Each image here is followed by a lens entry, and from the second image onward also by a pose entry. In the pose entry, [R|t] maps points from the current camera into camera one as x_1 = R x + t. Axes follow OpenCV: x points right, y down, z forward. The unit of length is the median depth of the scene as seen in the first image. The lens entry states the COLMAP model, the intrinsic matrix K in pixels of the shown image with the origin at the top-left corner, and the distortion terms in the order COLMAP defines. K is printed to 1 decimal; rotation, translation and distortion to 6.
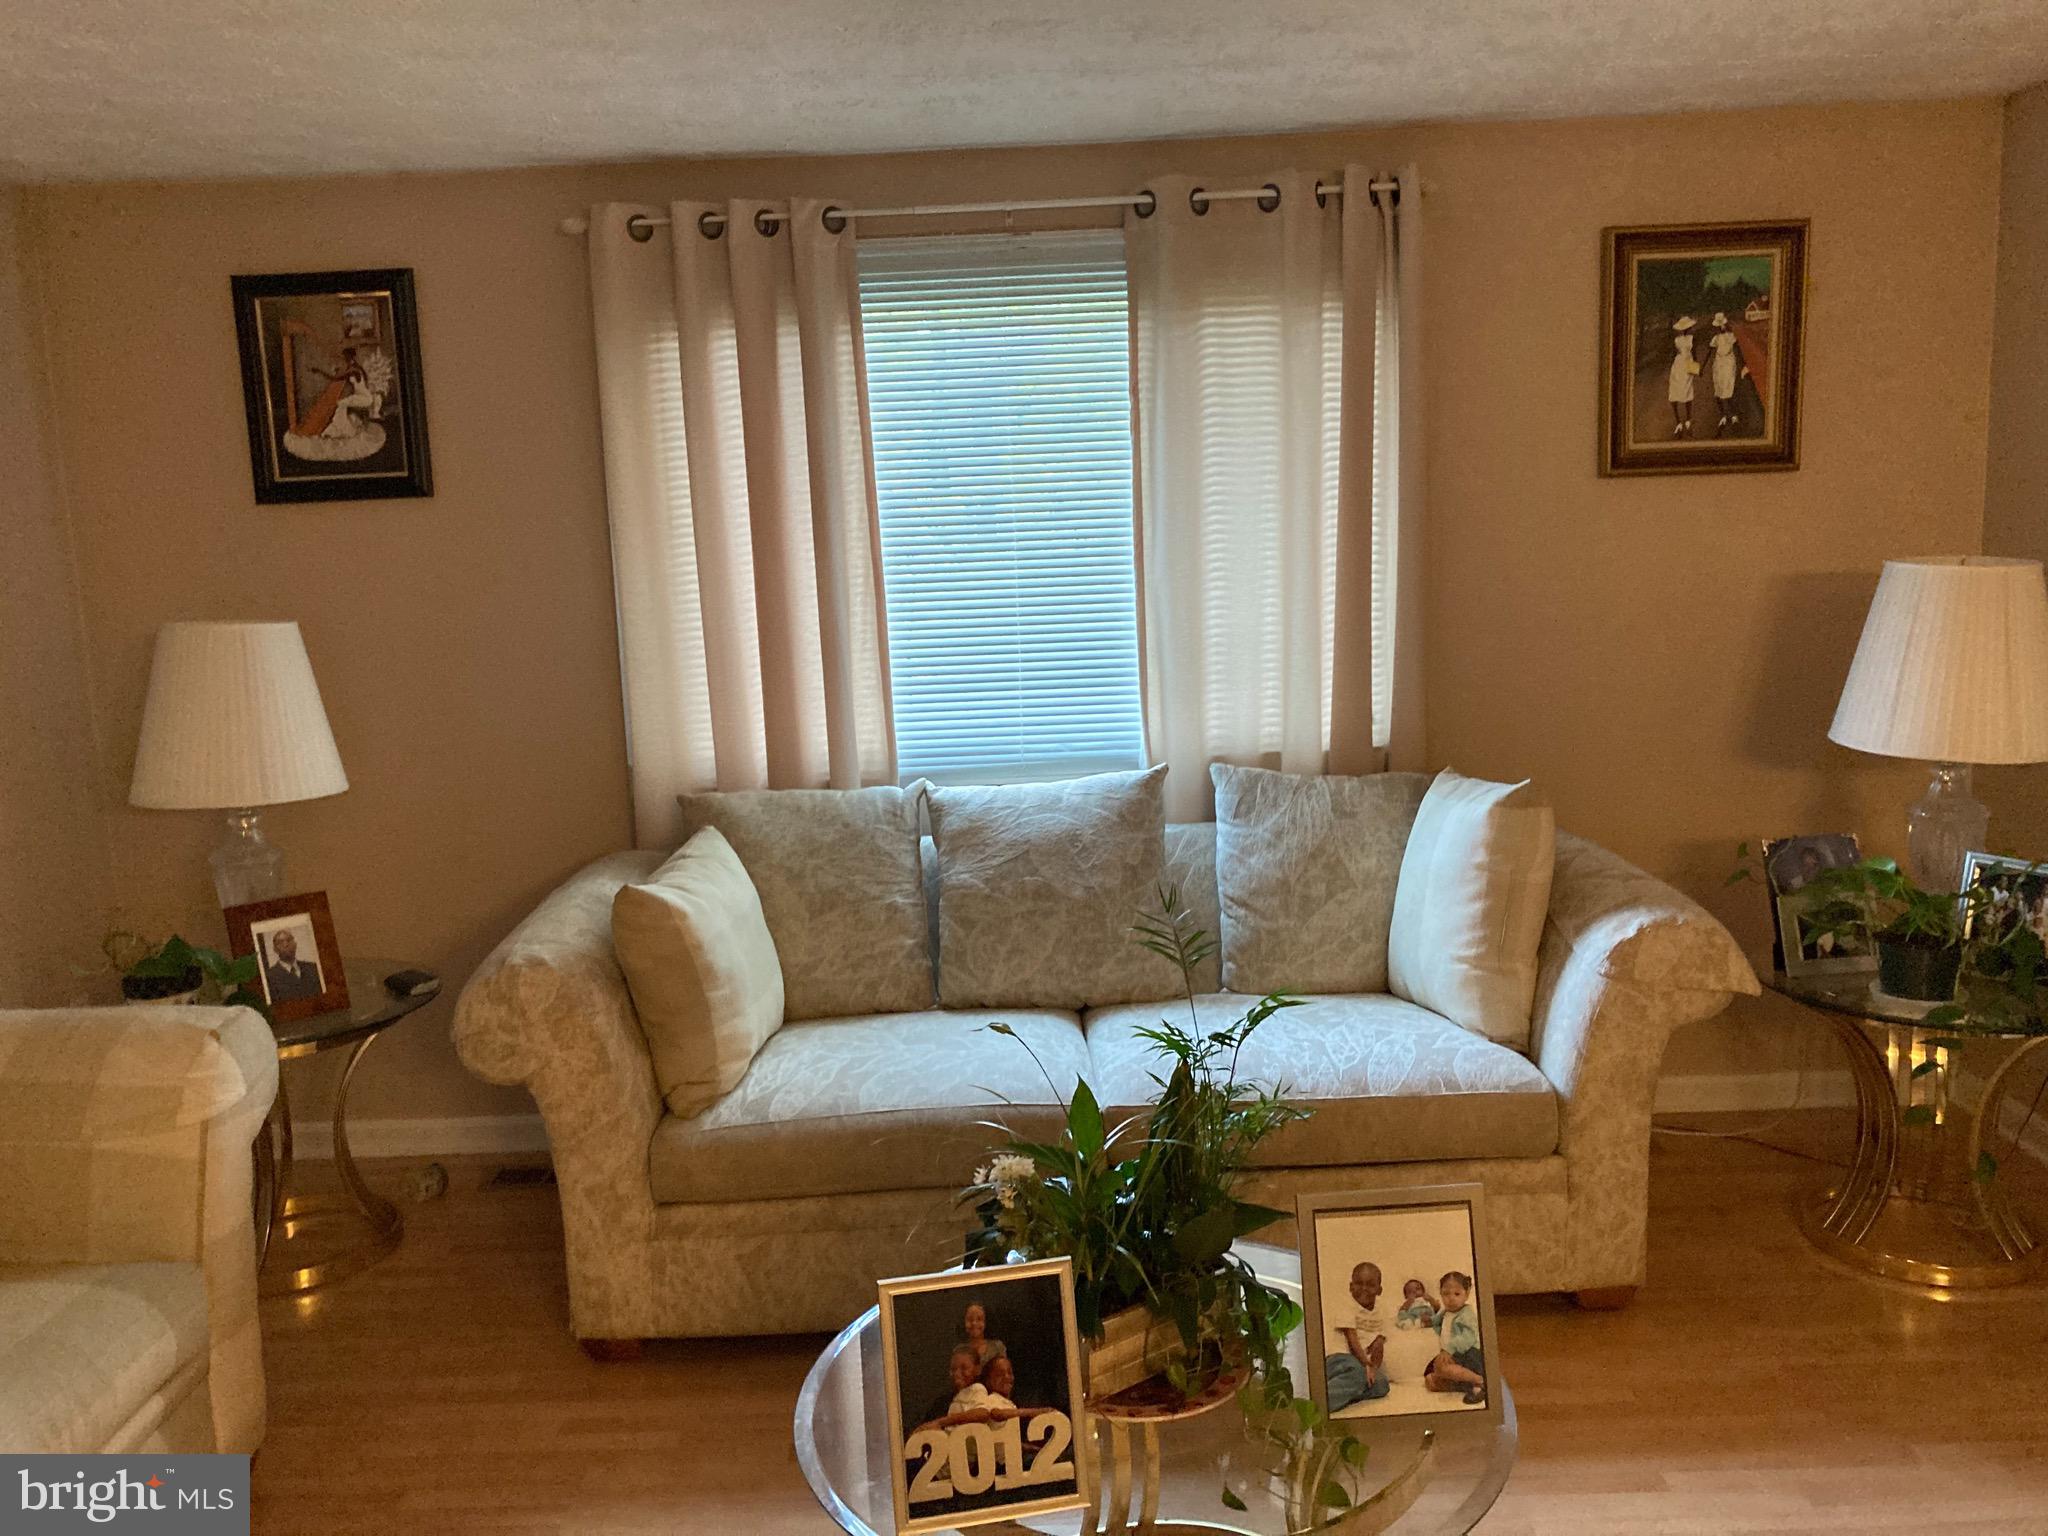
lens RADIAL K [[1673.1, 0, 1030.4], [0, 1673.1, 769.5], [0, 0, 1]] dist [0.027501, -0.004752]
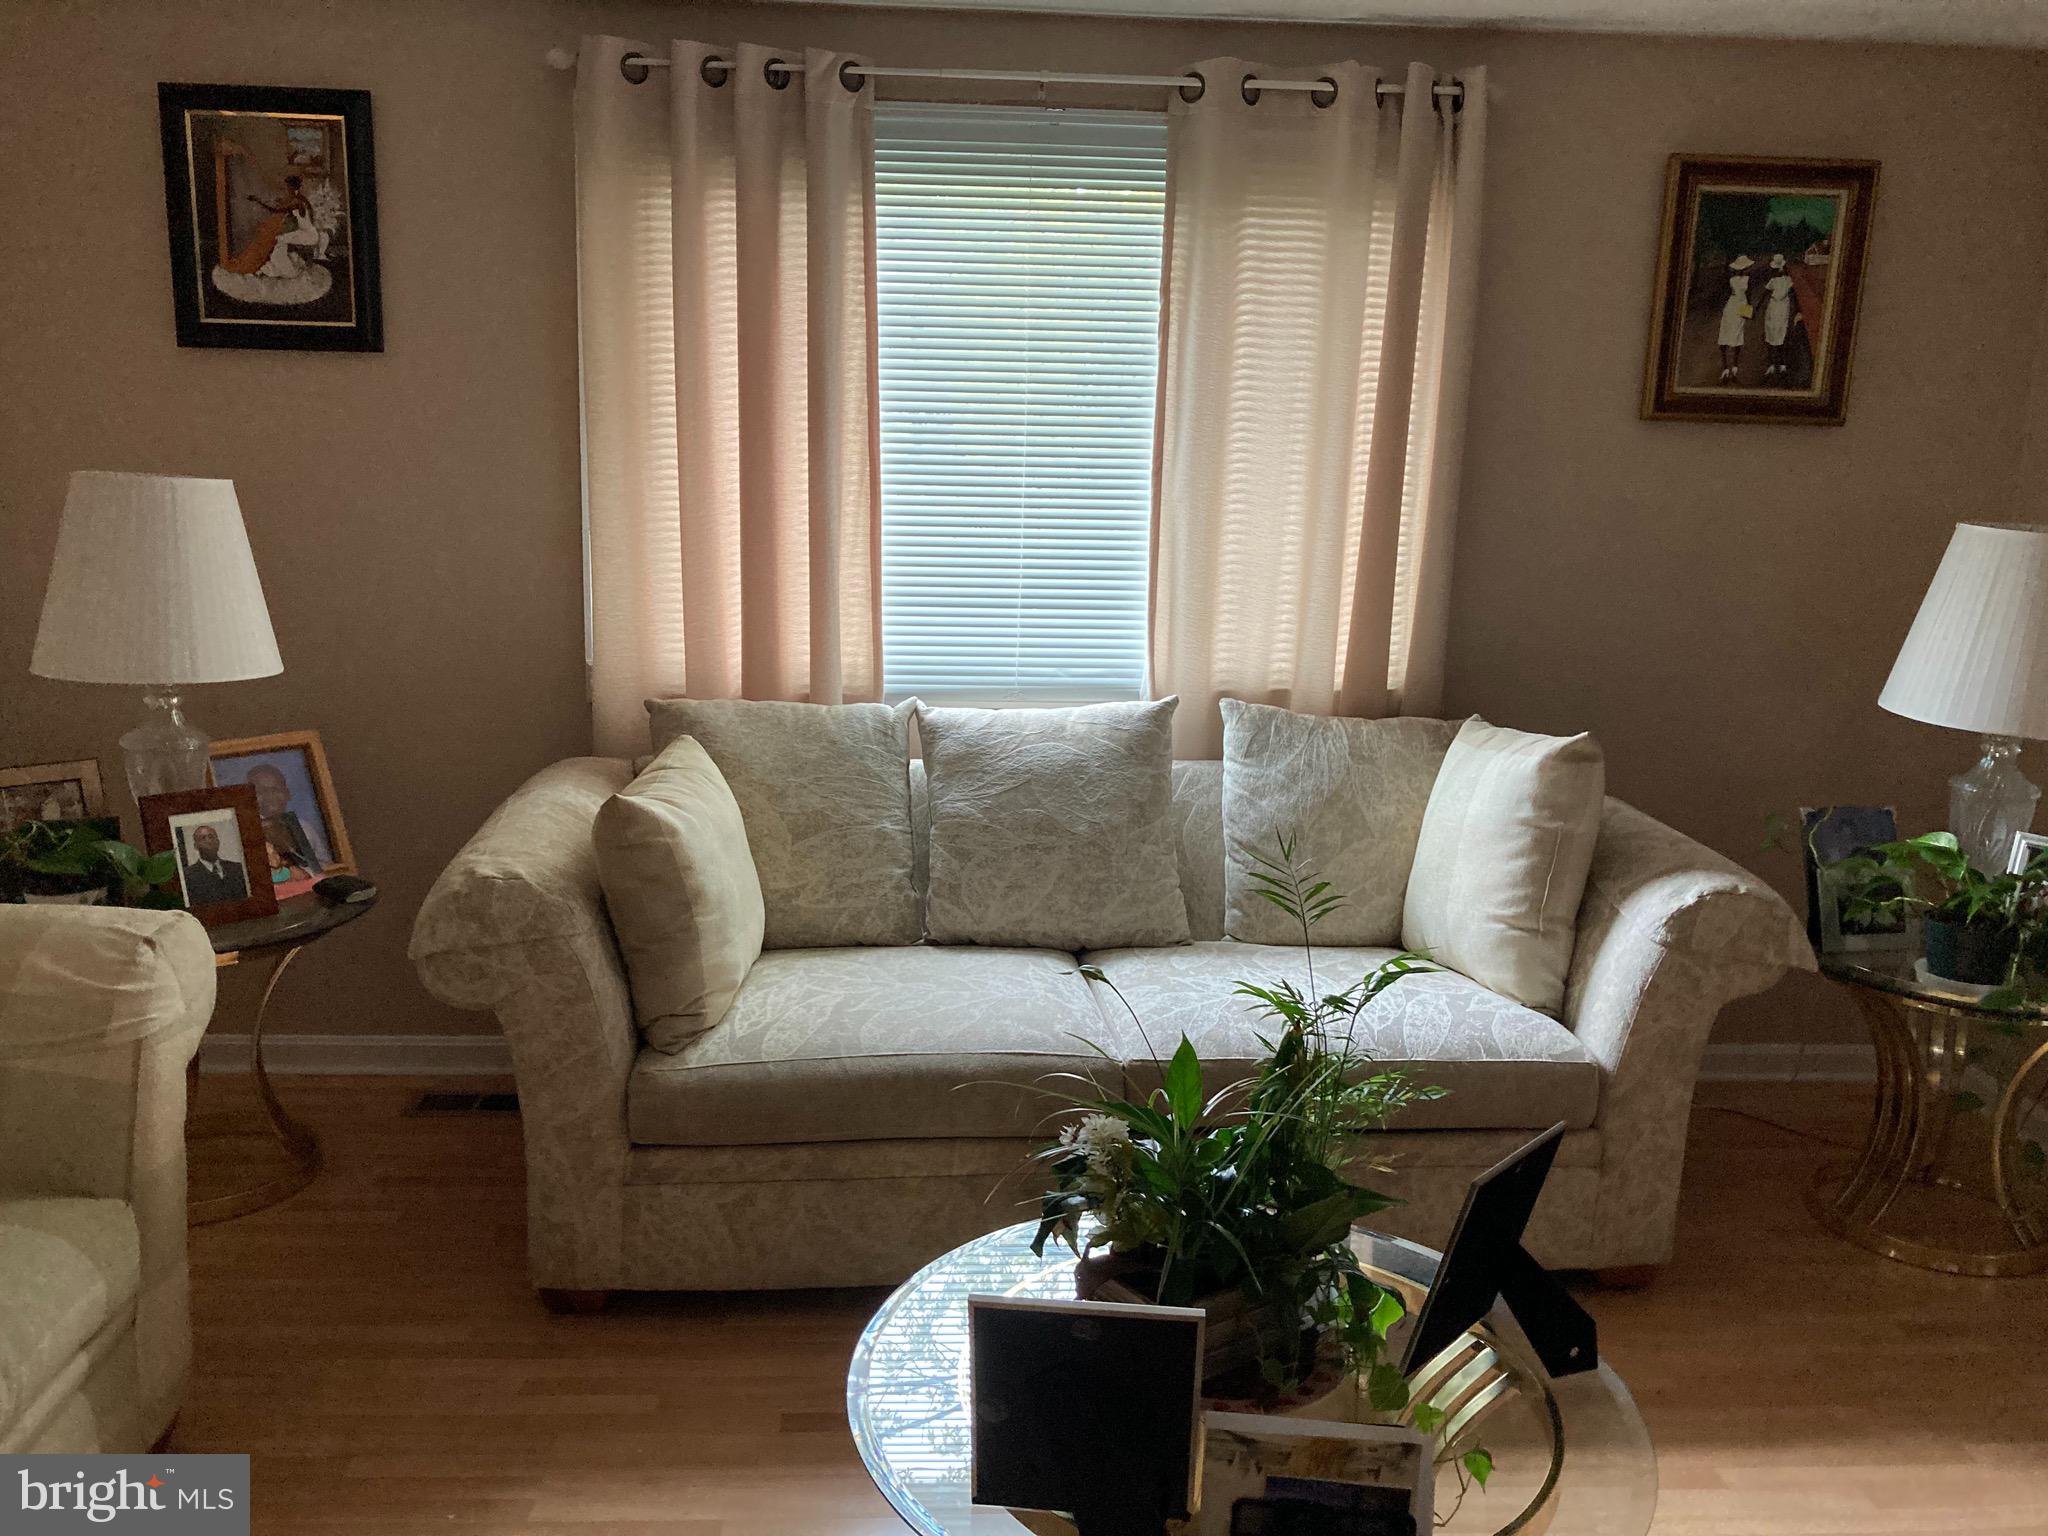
lens RADIAL K [[1673.1, 0, 1017.0], [0, 1673.1, 768.6], [0, 0, 1]] dist [0.027501, -0.004752]
pose [[0.995444, 0.052414, 0.079649, -0.082177], [-0.055671, 0.997678, 0.039236, 0.005805], [-0.077407, -0.043492, 0.996051, 0.071600]]
